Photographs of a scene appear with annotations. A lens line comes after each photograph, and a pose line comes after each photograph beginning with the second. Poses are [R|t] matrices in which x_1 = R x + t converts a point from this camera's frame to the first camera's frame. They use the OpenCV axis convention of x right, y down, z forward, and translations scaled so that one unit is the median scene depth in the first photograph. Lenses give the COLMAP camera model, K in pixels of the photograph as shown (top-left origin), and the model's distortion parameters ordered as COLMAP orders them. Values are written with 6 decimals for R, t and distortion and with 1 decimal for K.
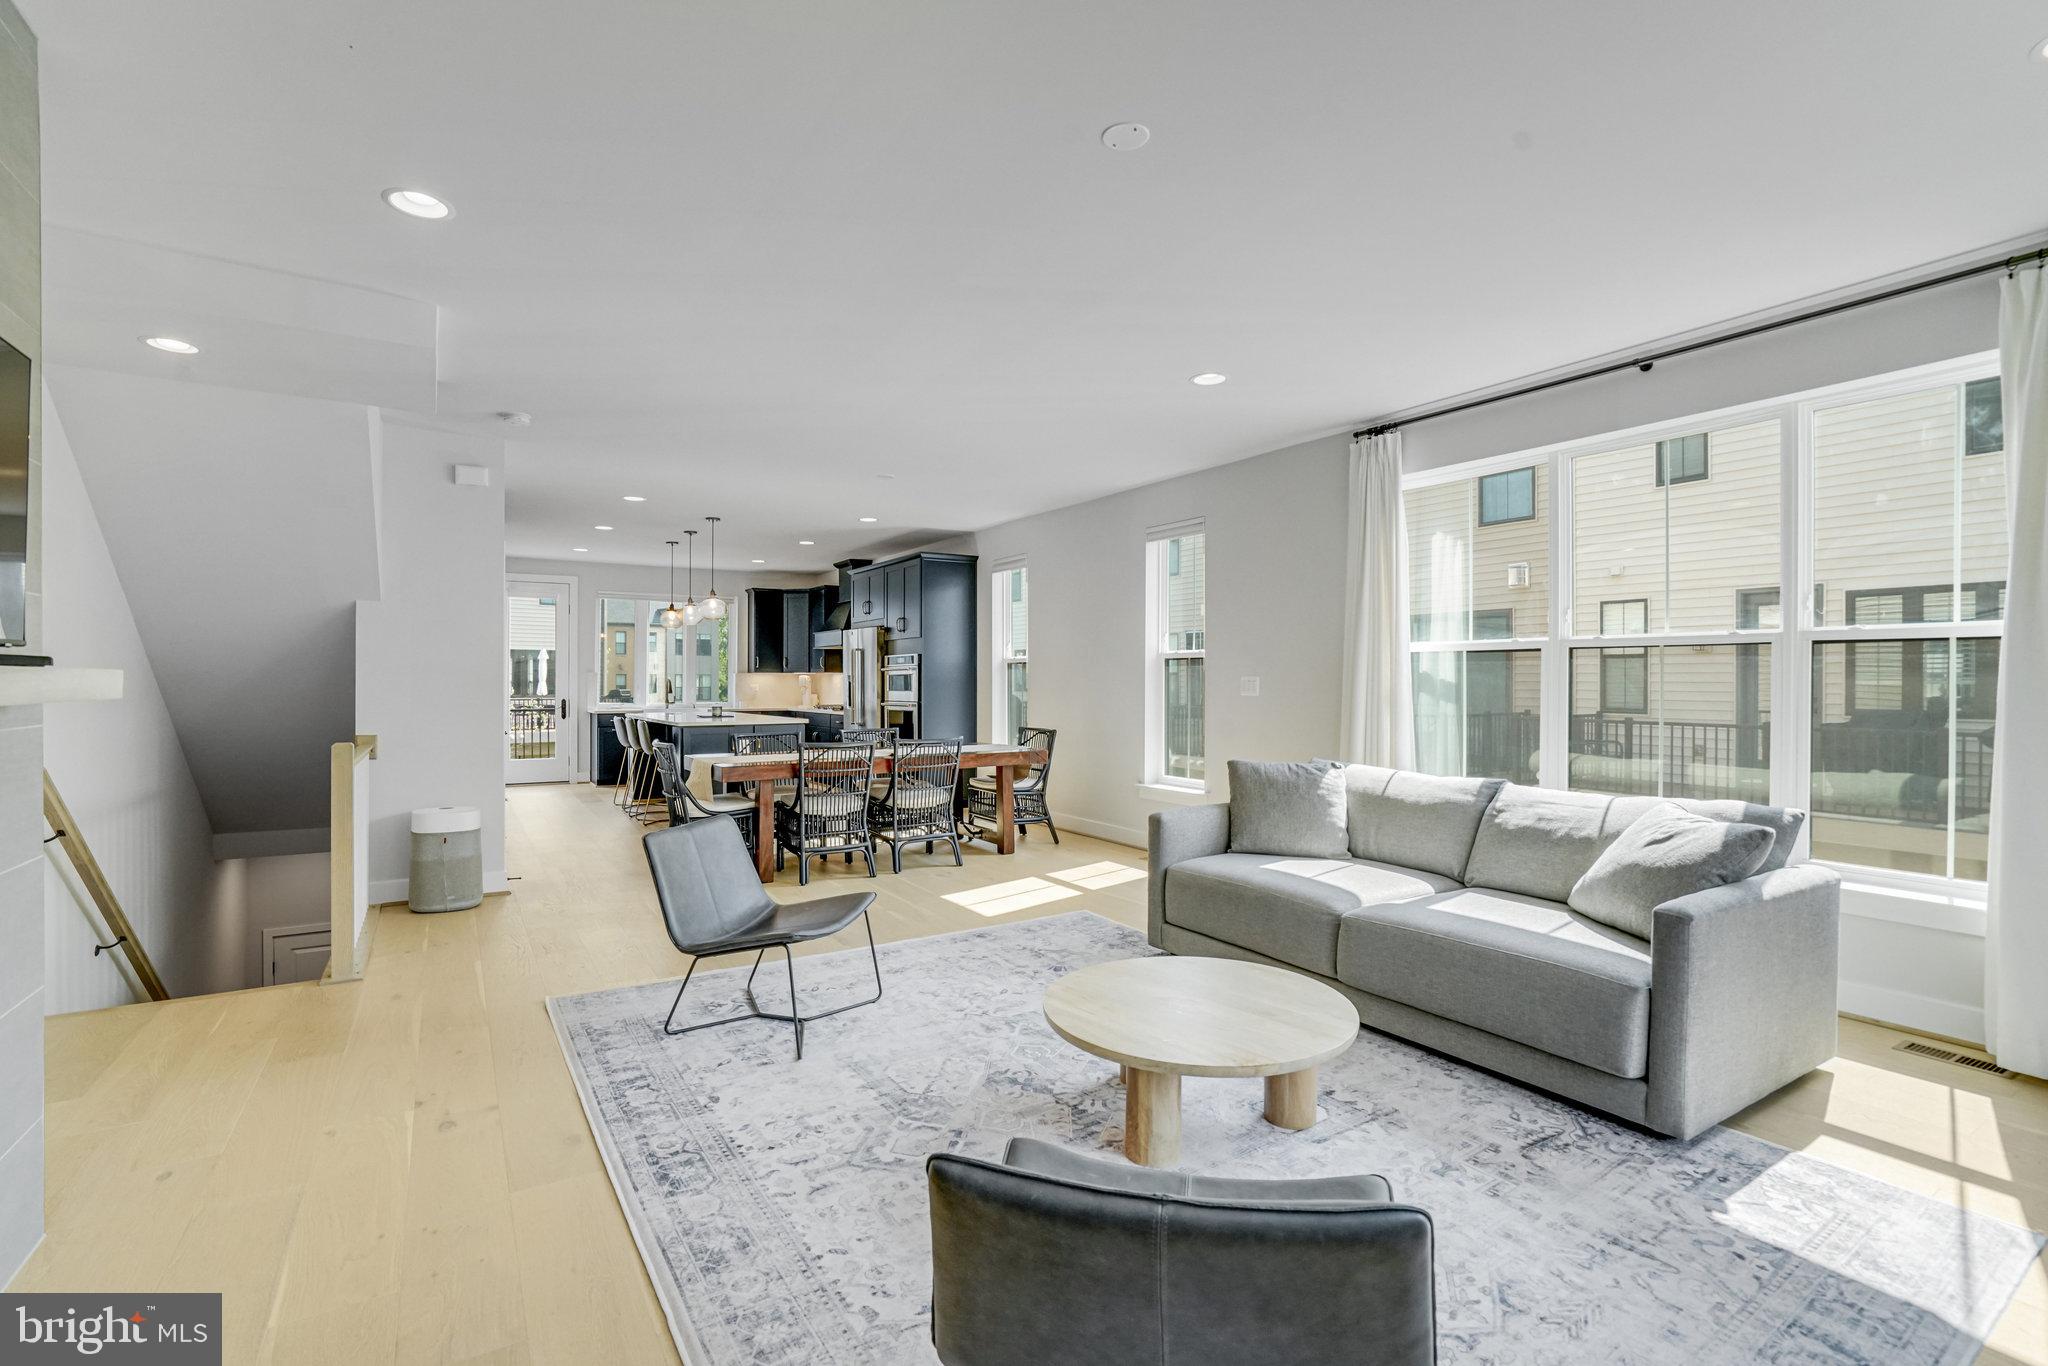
lens RADIAL K [[931.1, 0, 1013.3], [0, 931.1, 685.8], [0, 0, 1]] dist [-0.041026, 0.011288]
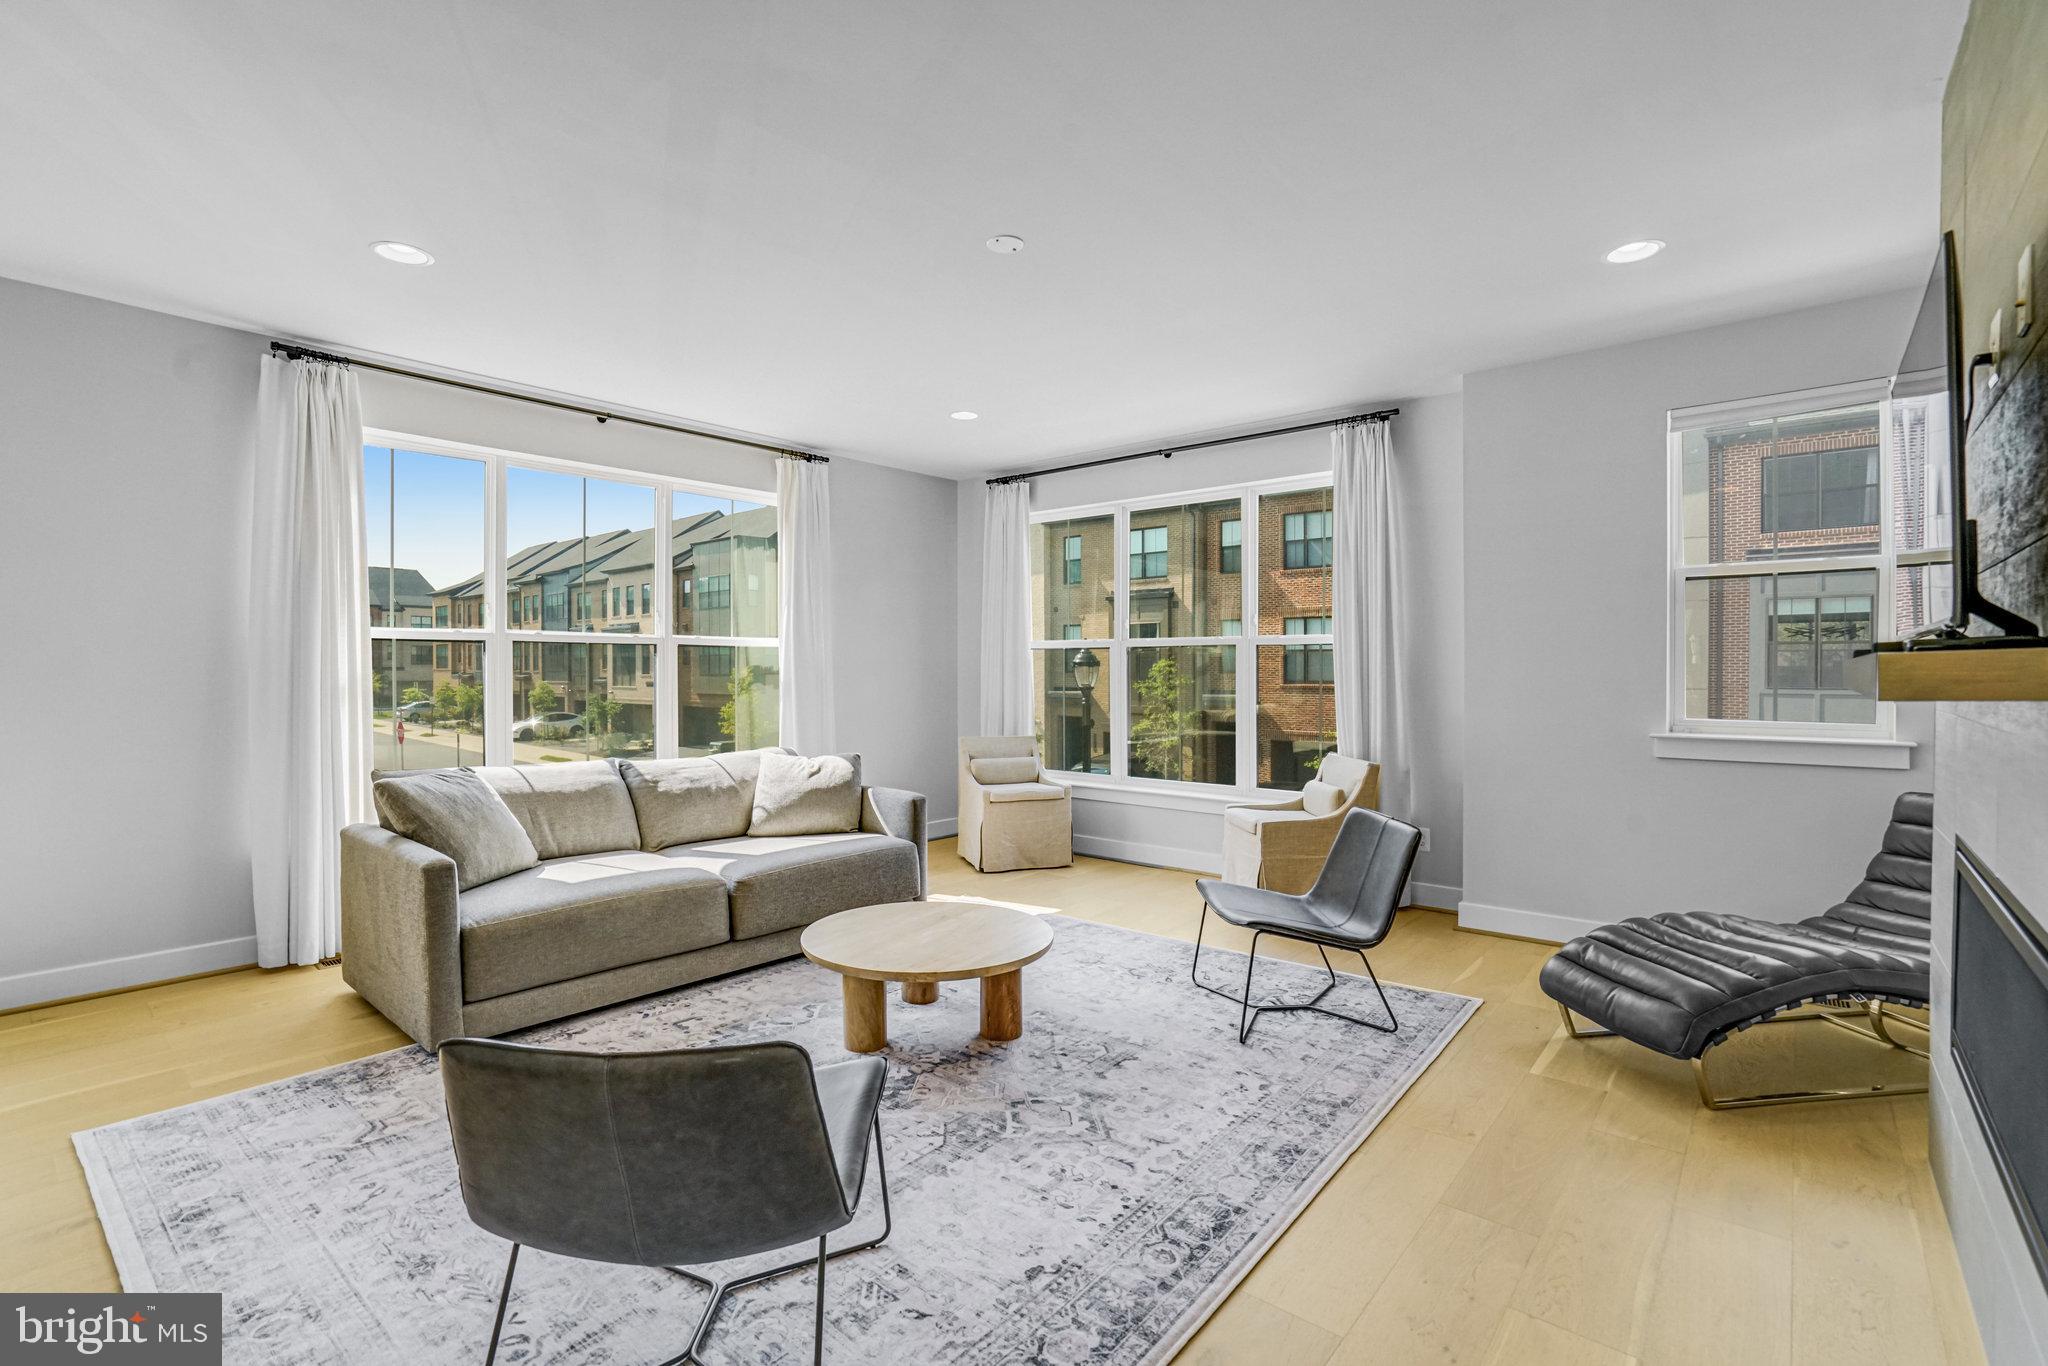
lens RADIAL K [[931.1, 0, 1009.2], [0, 931.1, 674.8], [0, 0, 1]] dist [-0.041026, 0.011288]
pose [[-0.299072, -0.006672, 0.954207, -0.654219], [0.005865, 0.999944, 0.008830, -0.007462], [-0.954212, 0.008237, -0.299016, 0.815466]]
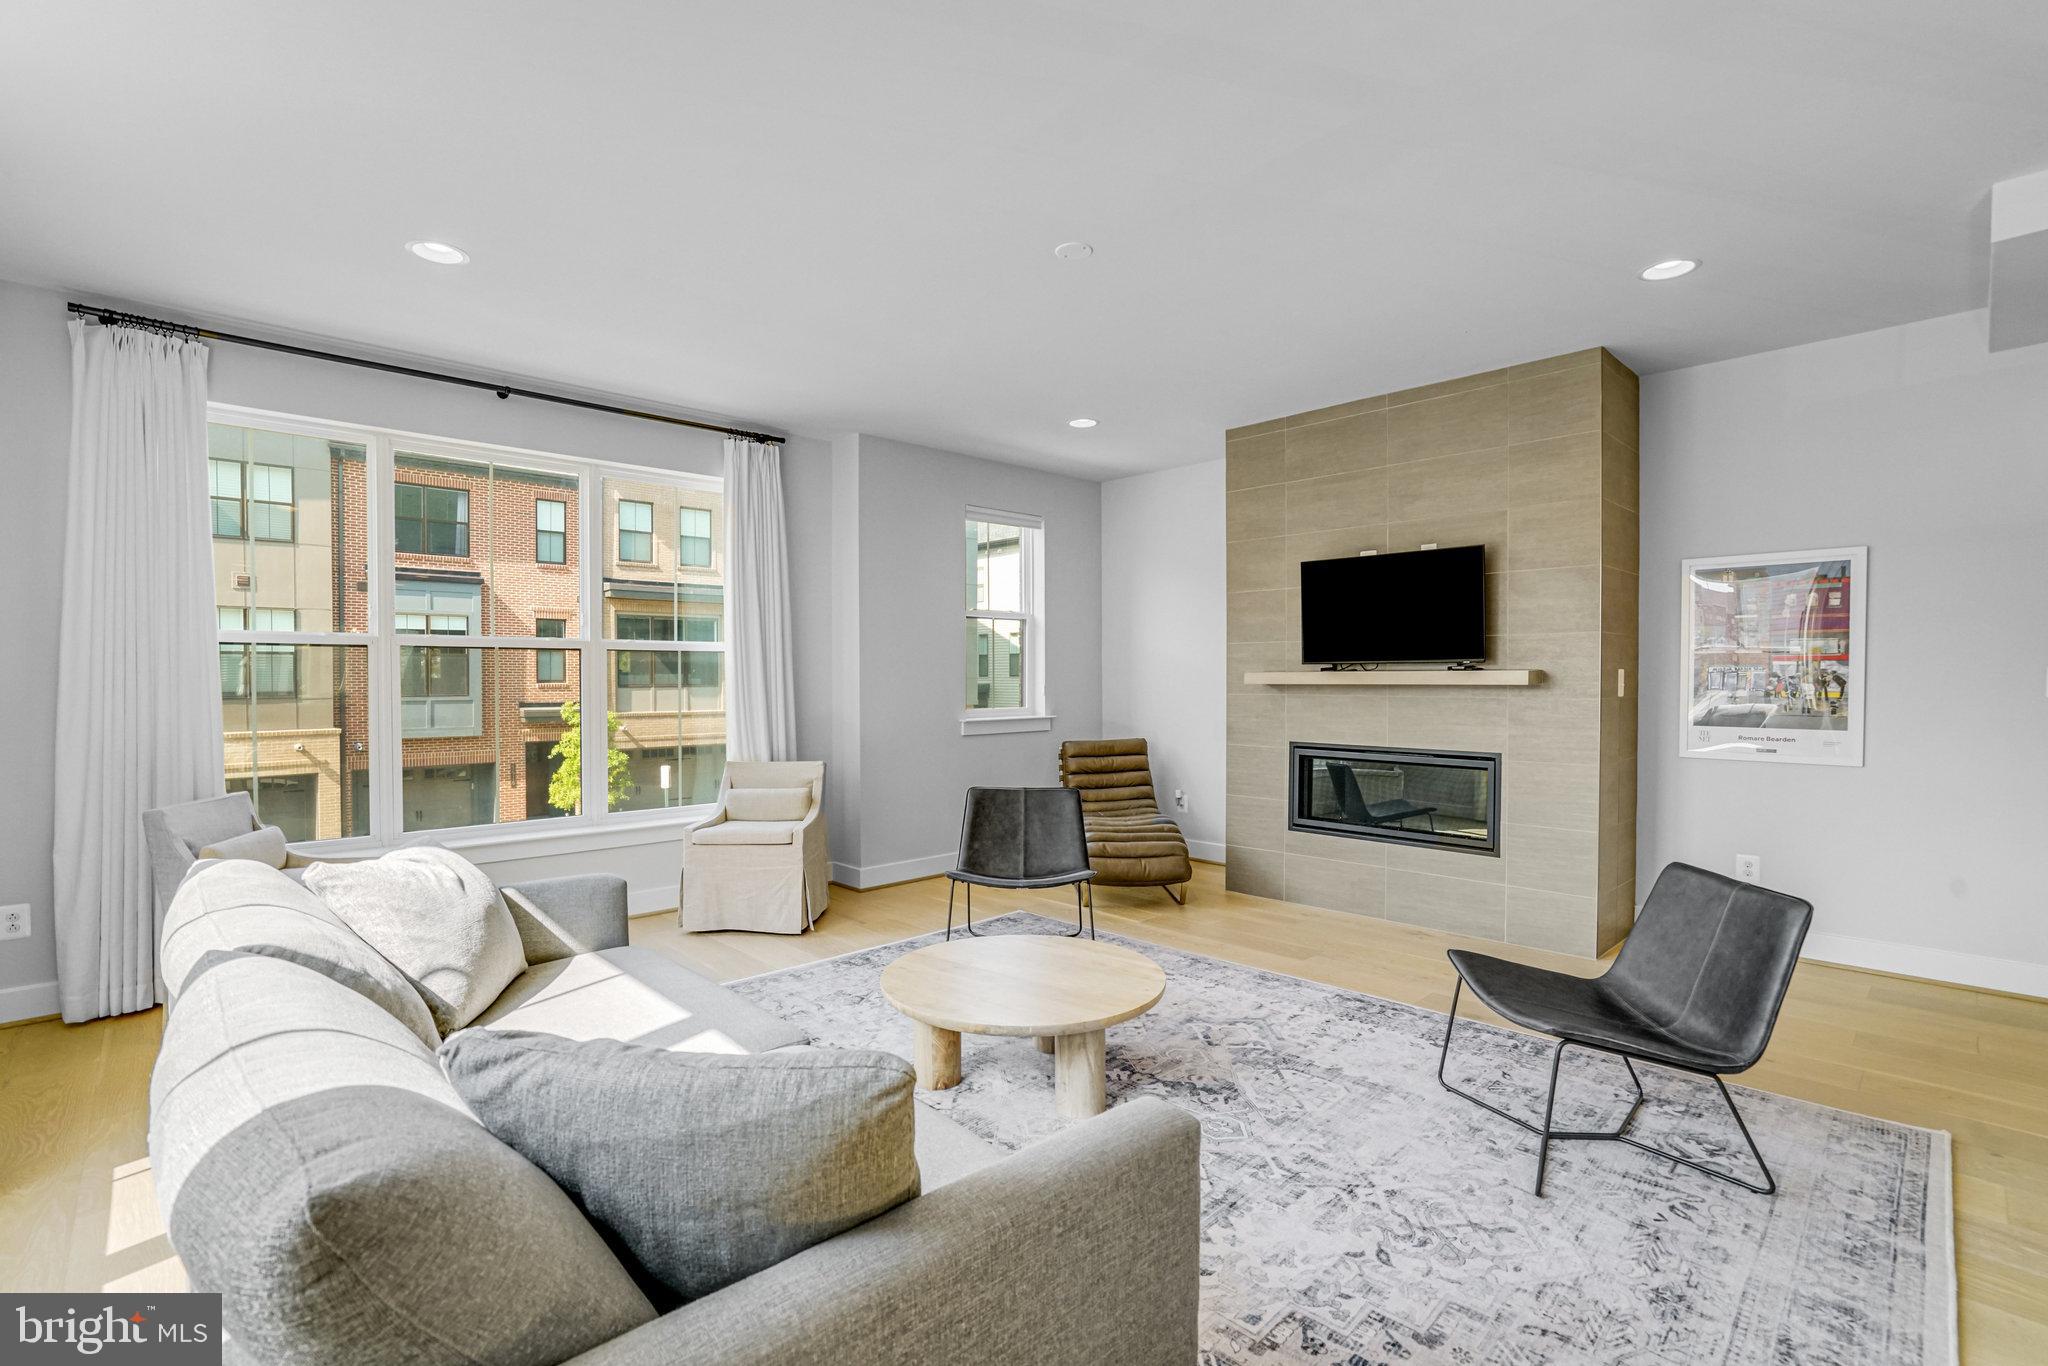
lens RADIAL K [[931.1, 0, 1015.2], [0, 931.1, 706.6], [0, 0, 1]] dist [-0.041026, 0.011288]
pose [[-0.979112, 0.008730, -0.203134, 0.274351], [0.001051, 0.999282, 0.037879, -0.007646], [0.203319, 0.036874, -0.978418, 1.323710]]
